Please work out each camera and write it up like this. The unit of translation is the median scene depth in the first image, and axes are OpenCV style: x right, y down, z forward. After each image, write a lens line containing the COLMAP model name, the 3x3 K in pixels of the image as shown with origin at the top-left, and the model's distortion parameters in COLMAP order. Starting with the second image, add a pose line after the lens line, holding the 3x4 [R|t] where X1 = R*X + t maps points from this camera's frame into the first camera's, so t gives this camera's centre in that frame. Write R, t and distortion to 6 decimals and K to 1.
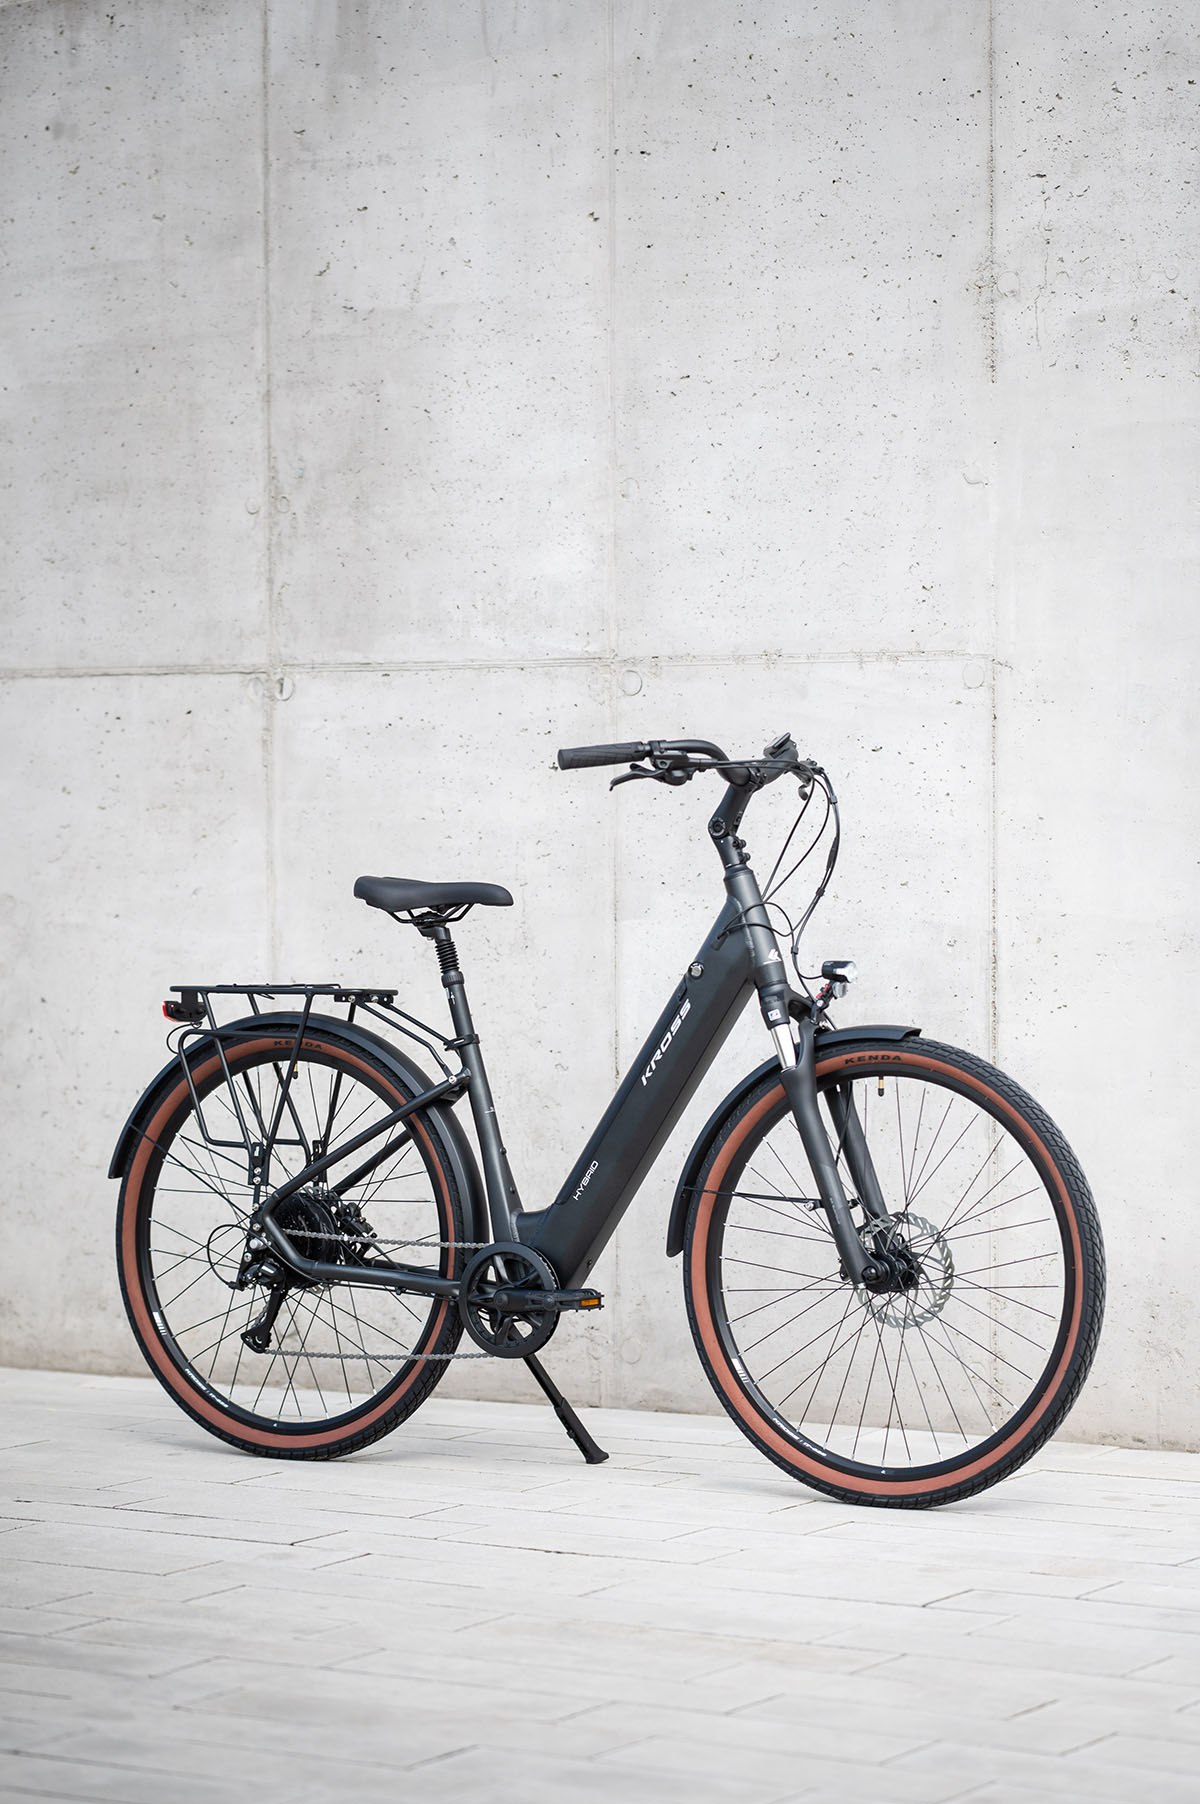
lens RADIAL K [[4532.3, 0, 598.8], [0, 4532.3, 910.7], [0, 0, 1]] dist [0.025080, 0.000000]
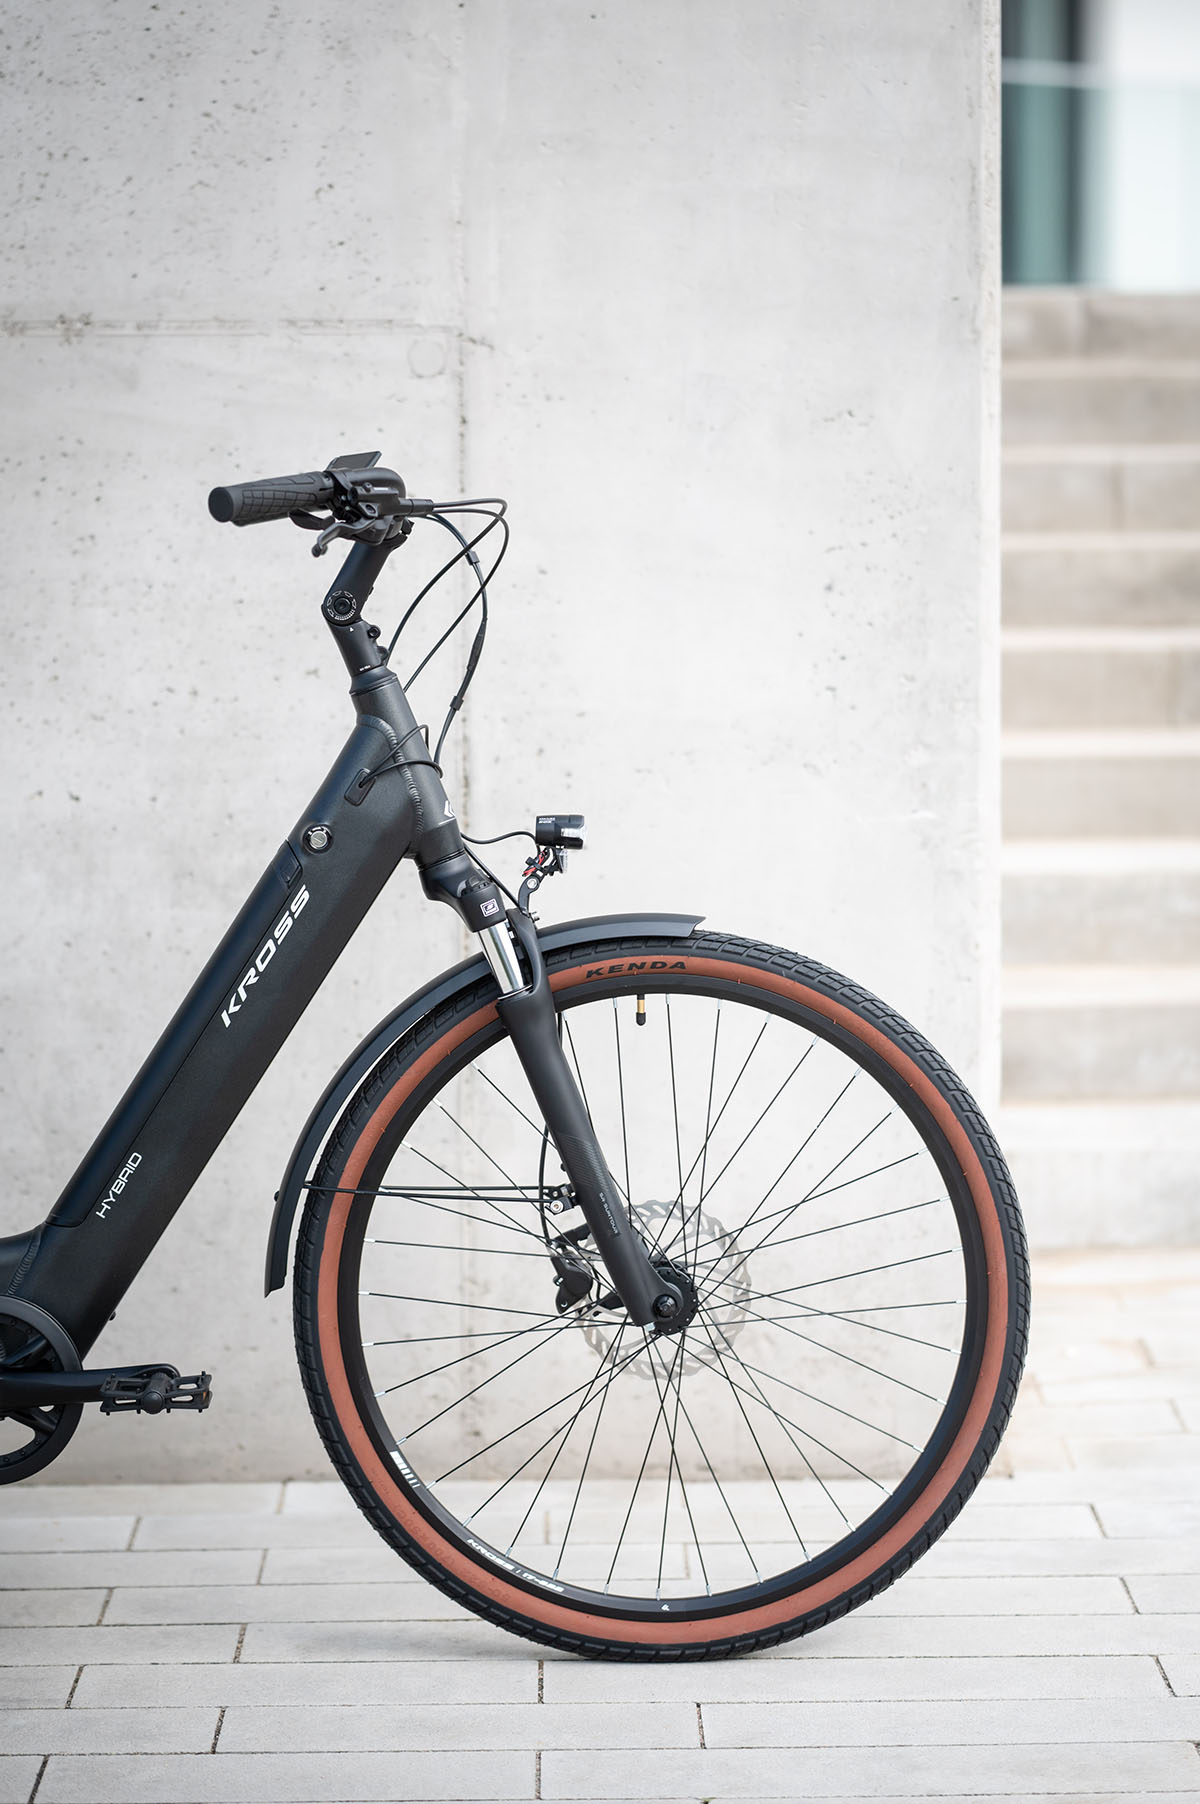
lens RADIAL K [[4532.3, 0, 601.2], [0, 4532.3, 885.0], [0, 0, 1]] dist [0.025080, 0.000000]
pose [[0.851285, -0.054927, 0.521821, -0.270109], [0.018208, 0.996999, 0.075241, -0.026493], [-0.524388, -0.054550, 0.849730, 0.453751]]
